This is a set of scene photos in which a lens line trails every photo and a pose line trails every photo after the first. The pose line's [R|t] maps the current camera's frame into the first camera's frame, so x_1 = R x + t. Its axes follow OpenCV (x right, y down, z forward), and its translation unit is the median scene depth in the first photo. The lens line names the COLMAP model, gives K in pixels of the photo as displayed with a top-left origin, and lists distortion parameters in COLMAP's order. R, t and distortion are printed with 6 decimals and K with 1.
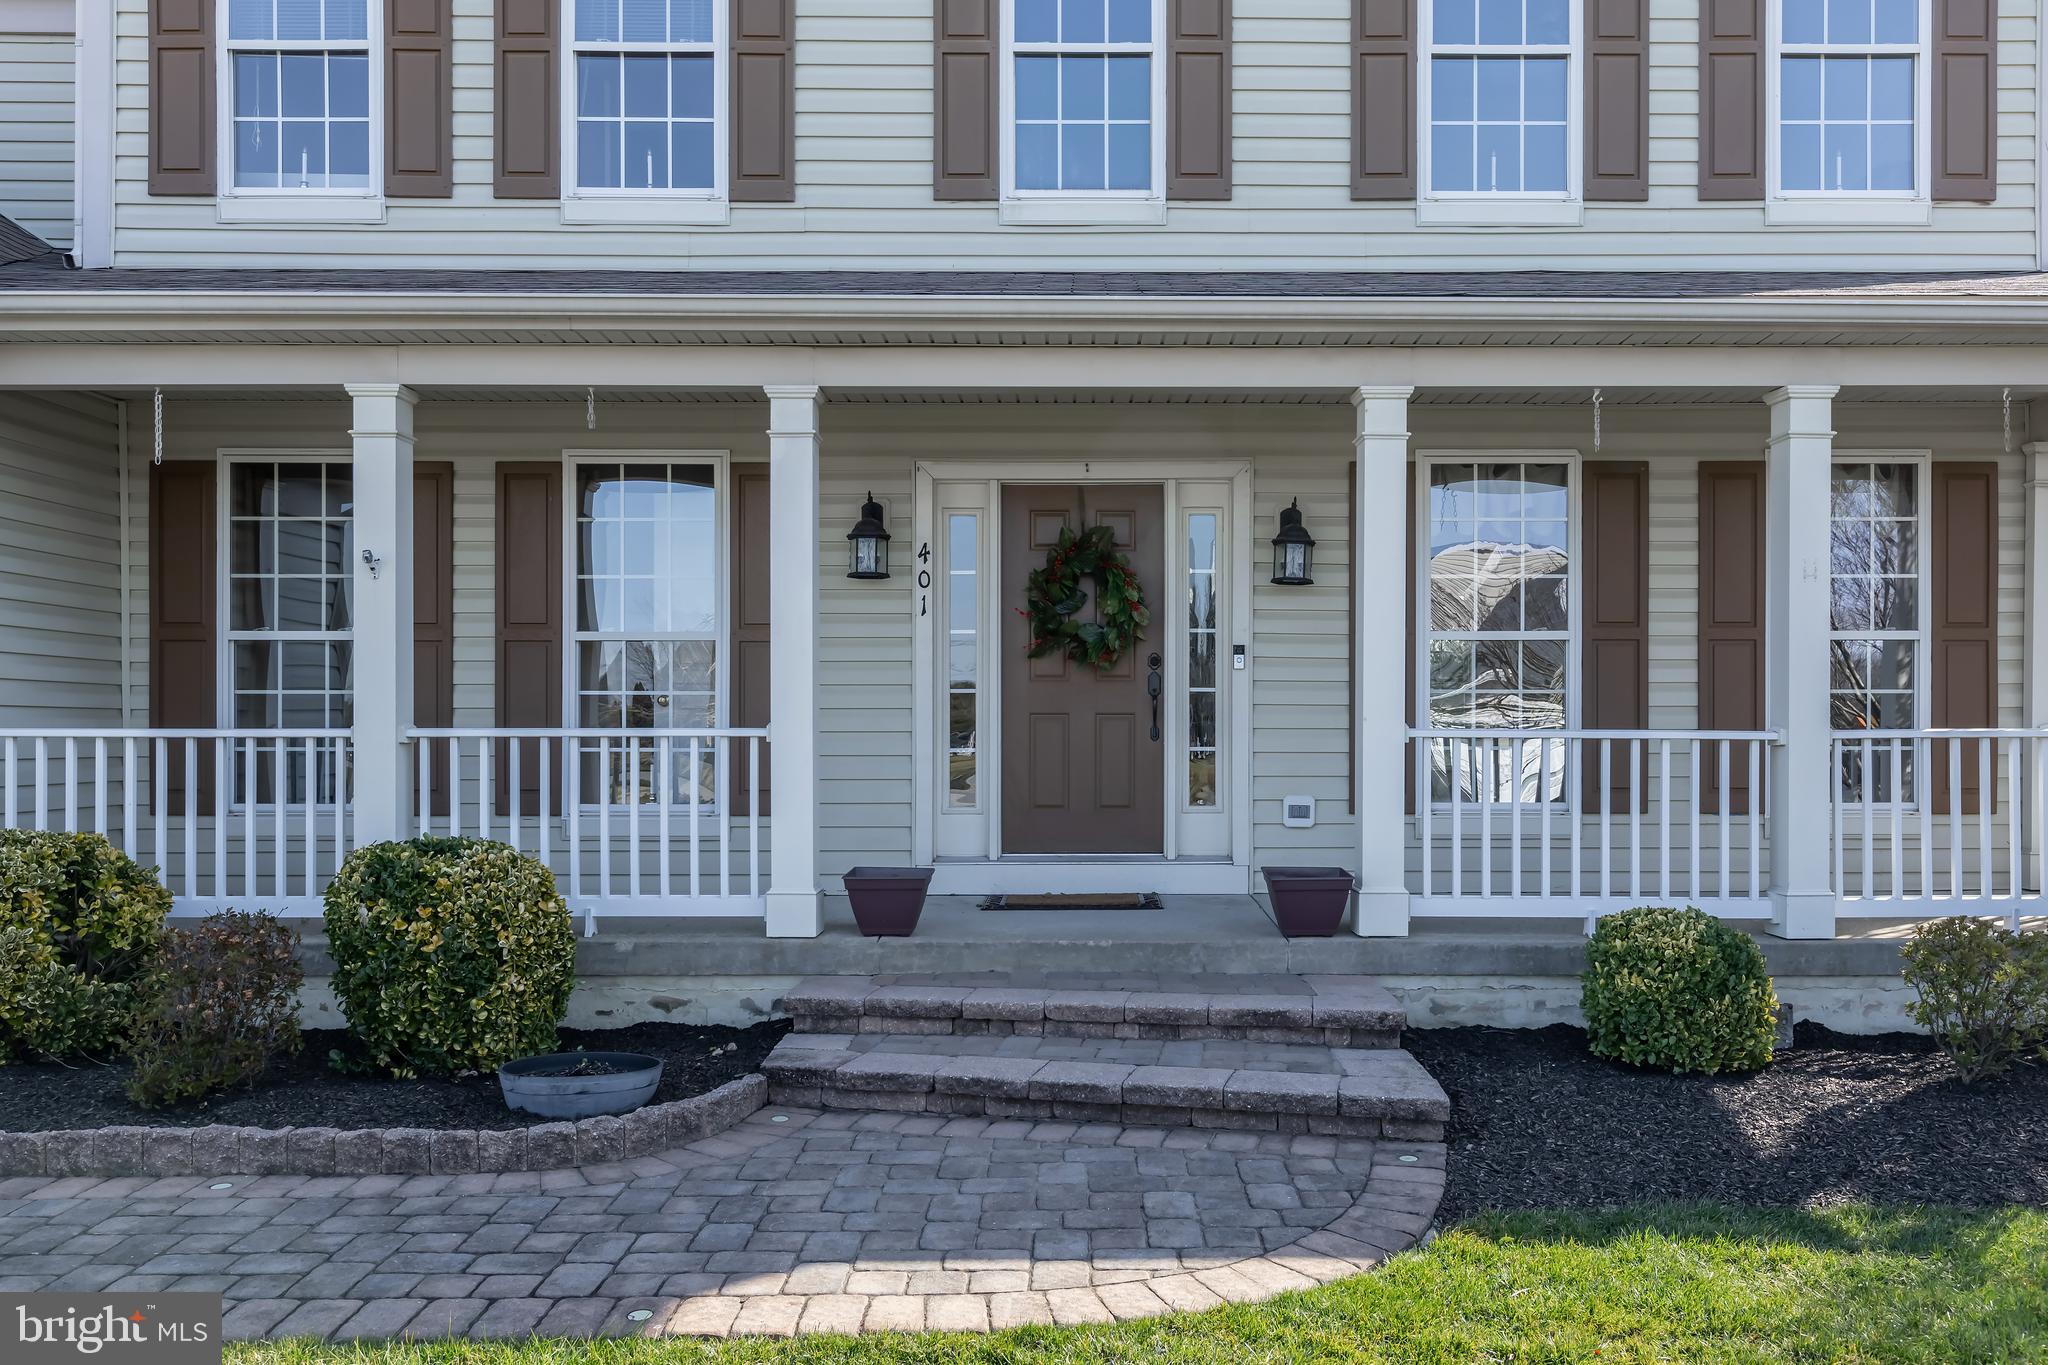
lens RADIAL K [[1611.9, 0, 1087.5], [0, 1611.9, 737.9], [0, 0, 1]] dist [0.006773, -0.002026]
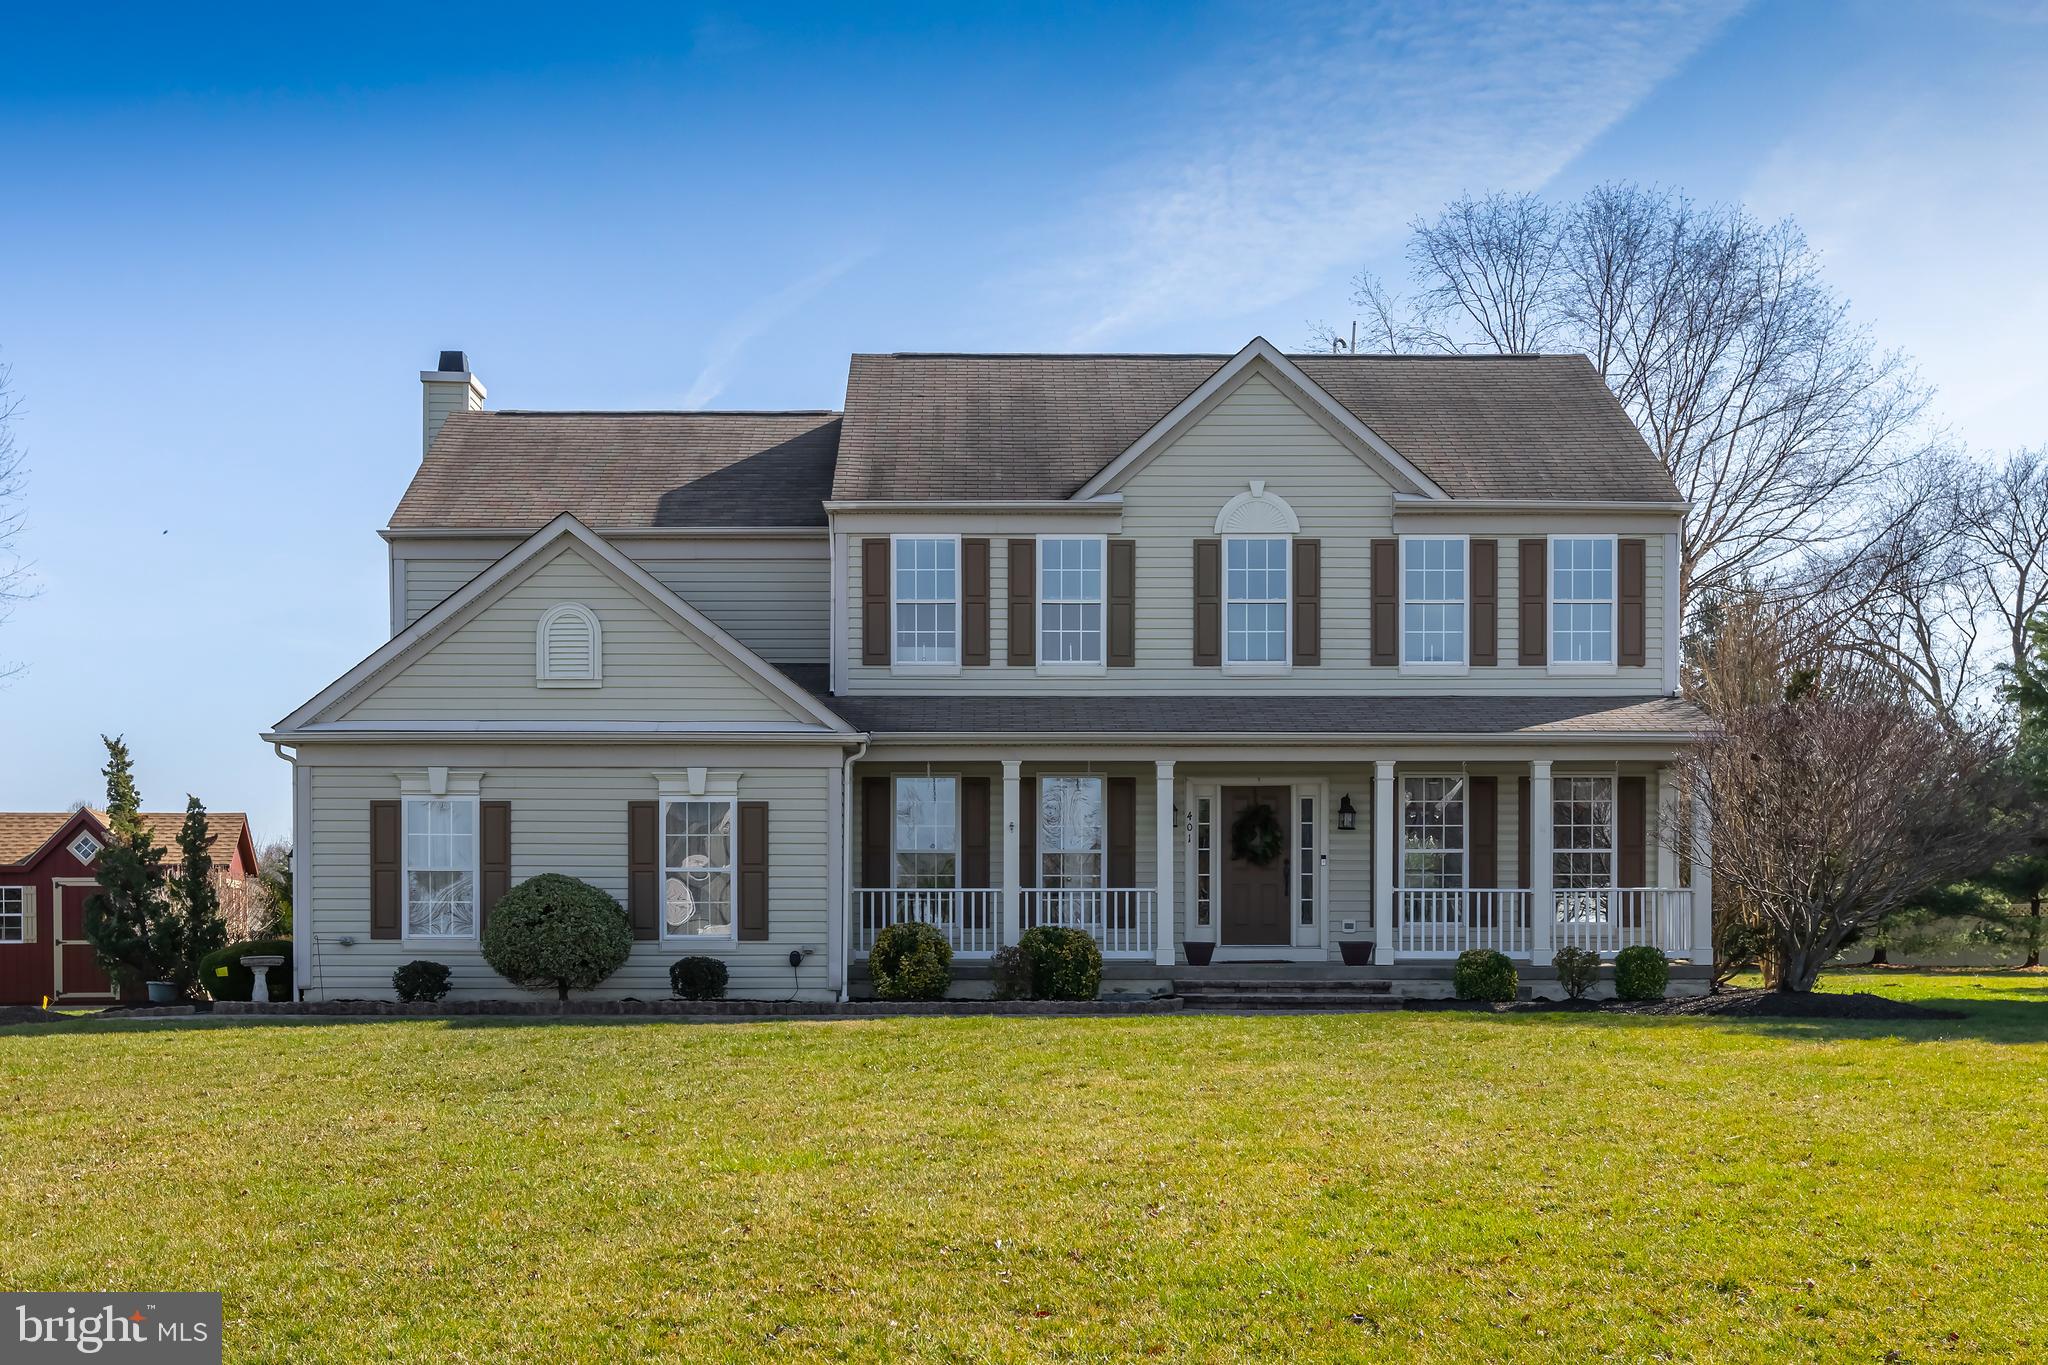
lens RADIAL K [[2203.3, 0, 1022.3], [0, 2203.3, 956.2], [0, 0, 1]] dist [0.001352, 0.011890]
pose [[0.999893, -0.001396, 0.014558, -0.393068], [0.001366, 0.999997, 0.002051, 0.082880], [-0.014561, -0.002031, 0.999892, -2.209959]]
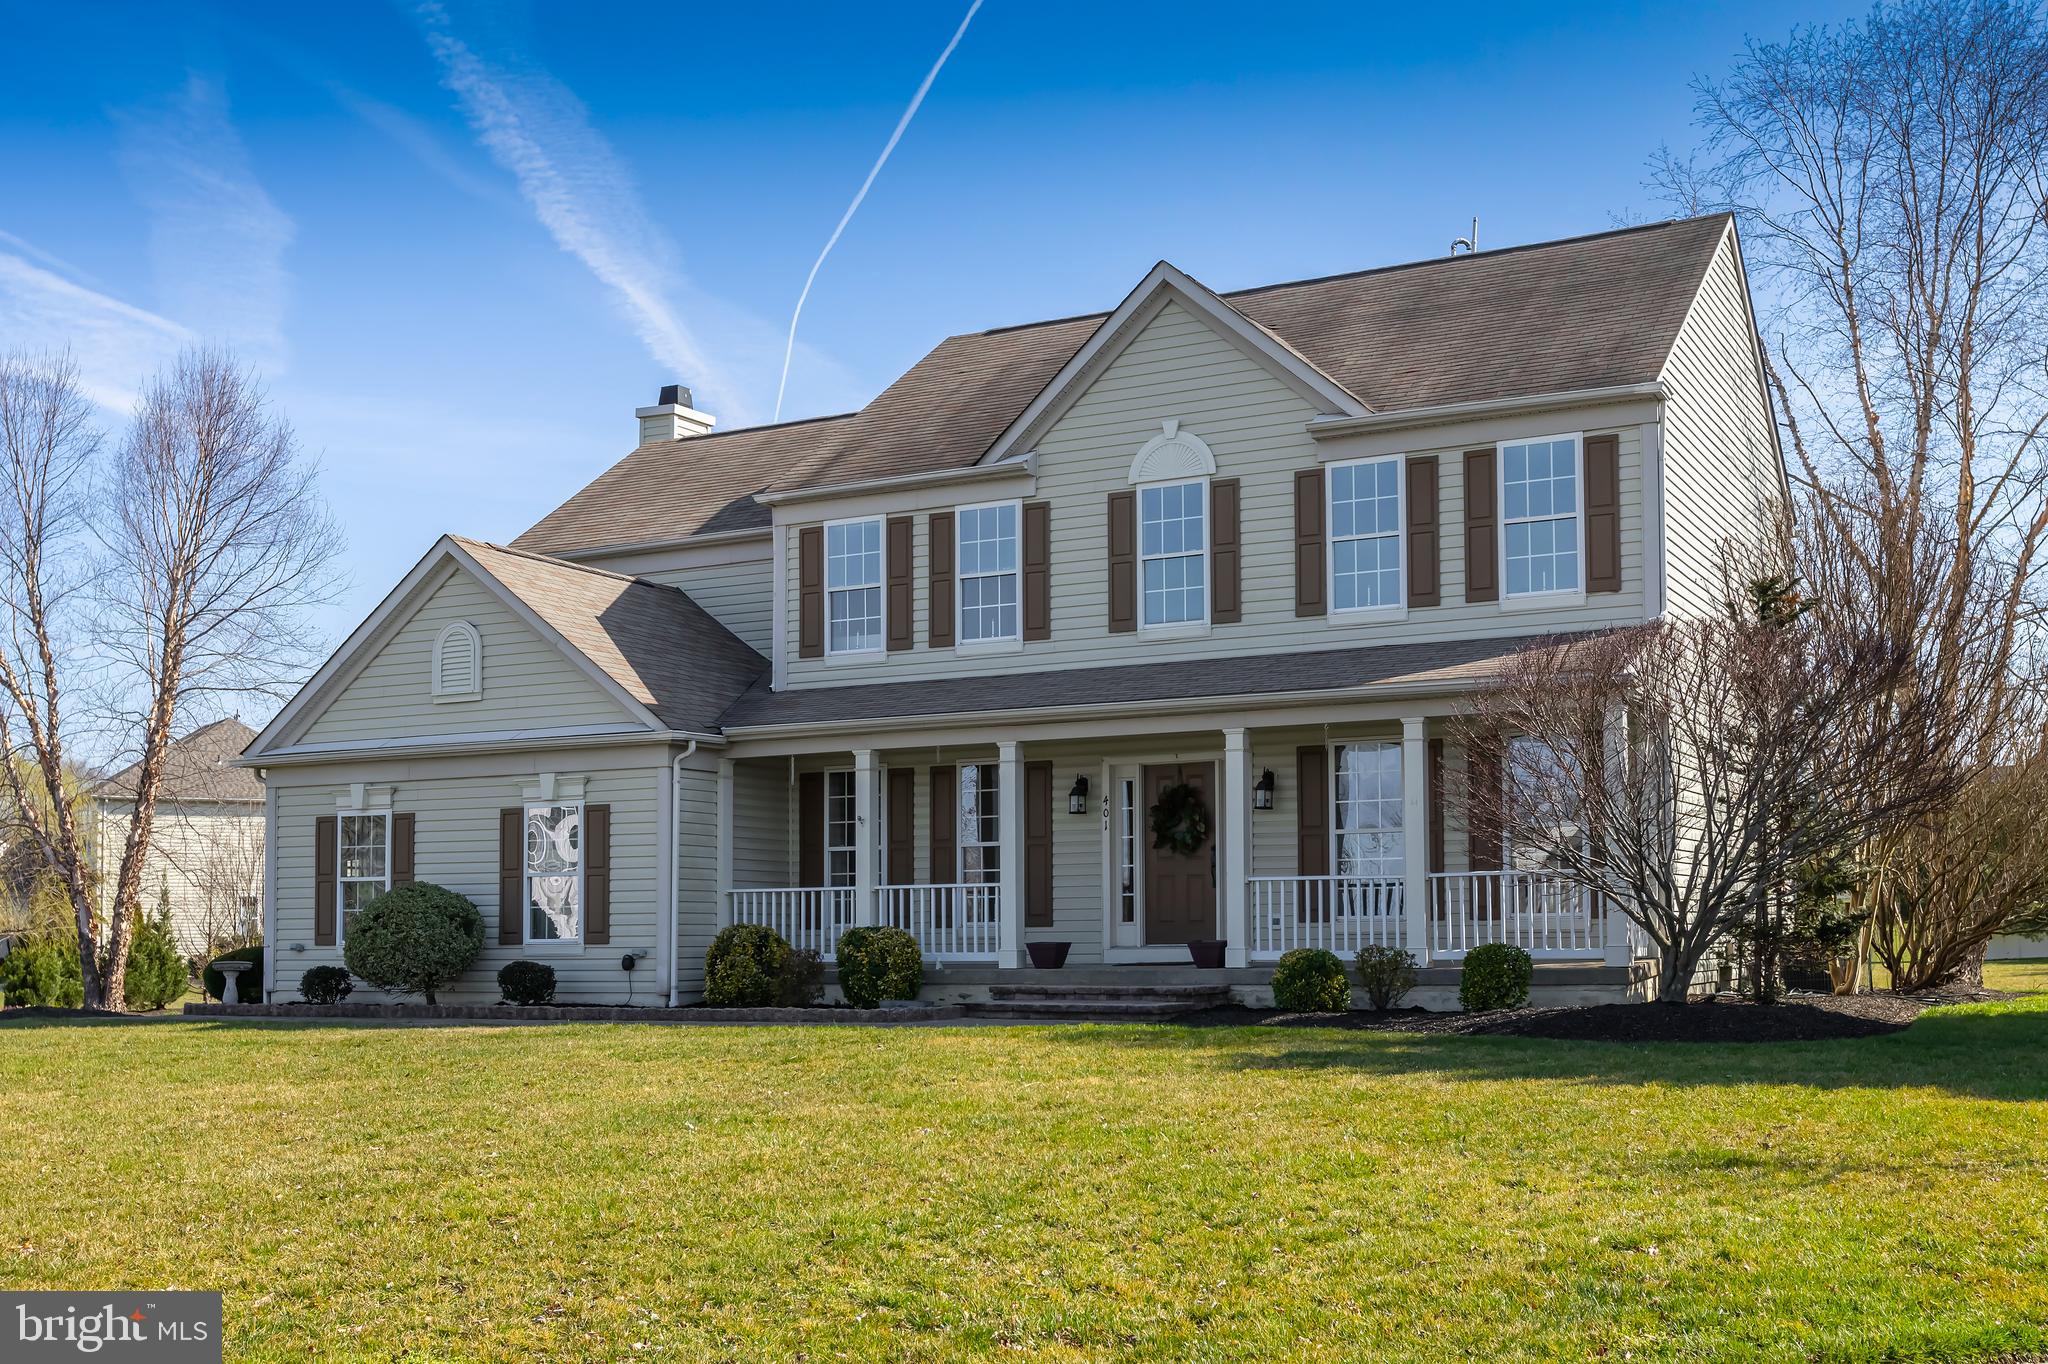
lens RADIAL K [[2206.5, 0, 1027.5], [0, 2206.5, 843.5], [0, 0, 1]] dist [-0.004691, -0.006441]
pose [[0.879872, -0.029477, -0.474296, 1.171970], [0.007663, 0.998825, -0.047860, 0.078290], [0.475149, 0.038476, 0.879063, -1.575941]]
